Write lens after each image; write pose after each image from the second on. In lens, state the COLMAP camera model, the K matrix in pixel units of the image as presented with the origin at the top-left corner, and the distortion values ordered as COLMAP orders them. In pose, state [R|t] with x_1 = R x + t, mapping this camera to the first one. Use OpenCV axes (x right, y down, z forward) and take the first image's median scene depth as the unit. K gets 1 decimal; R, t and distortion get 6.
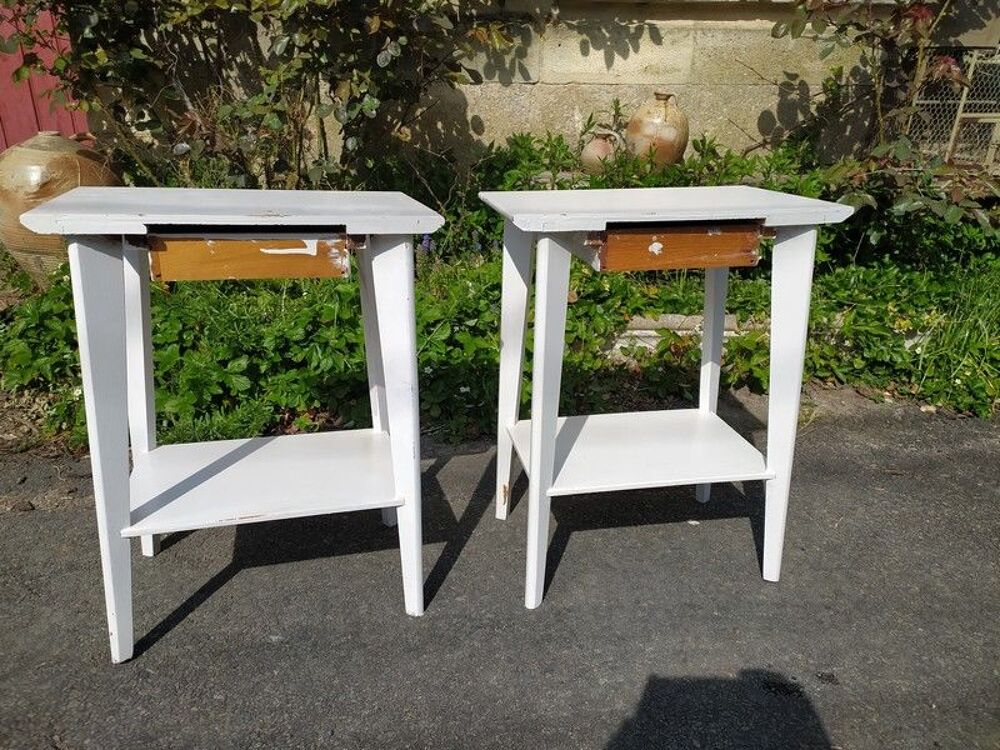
lens RADIAL K [[736.9, 0, 499.6], [0, 736.9, 379.4], [0, 0, 1]] dist [0.041923, -0.031884]
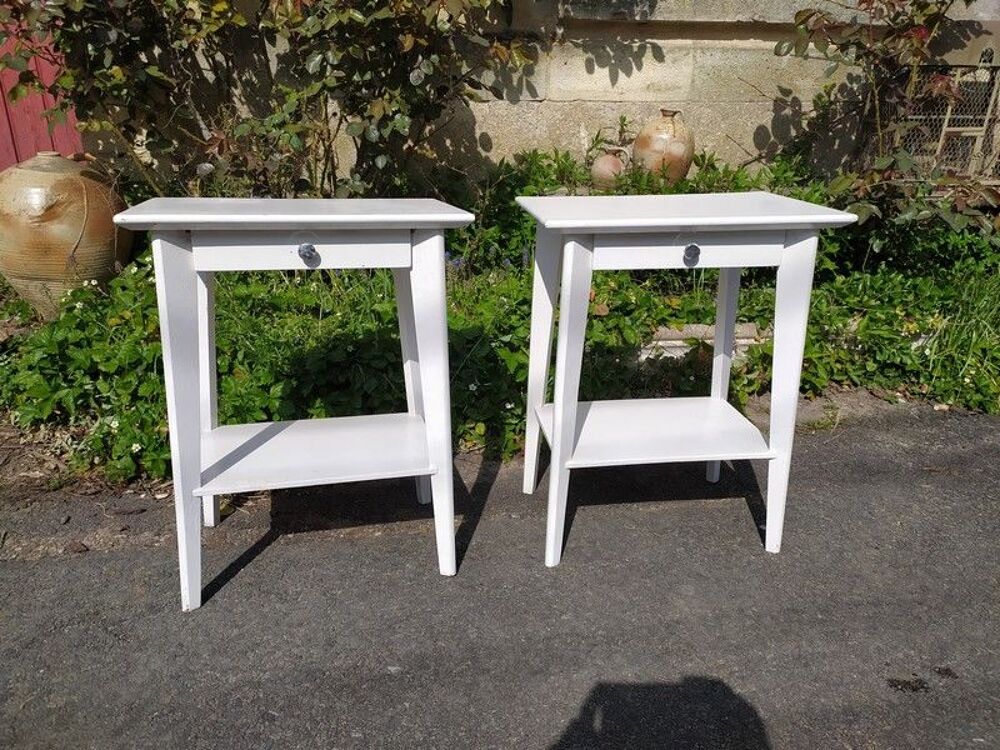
lens RADIAL K [[736.9, 0, 493.6], [0, 736.9, 377.4], [0, 0, 1]] dist [0.041923, -0.031884]
pose [[0.995578, -0.035126, 0.087128, -0.137840], [0.037077, 0.999095, -0.020868, -0.003909], [-0.086316, 0.024006, 0.995979, 0.009271]]
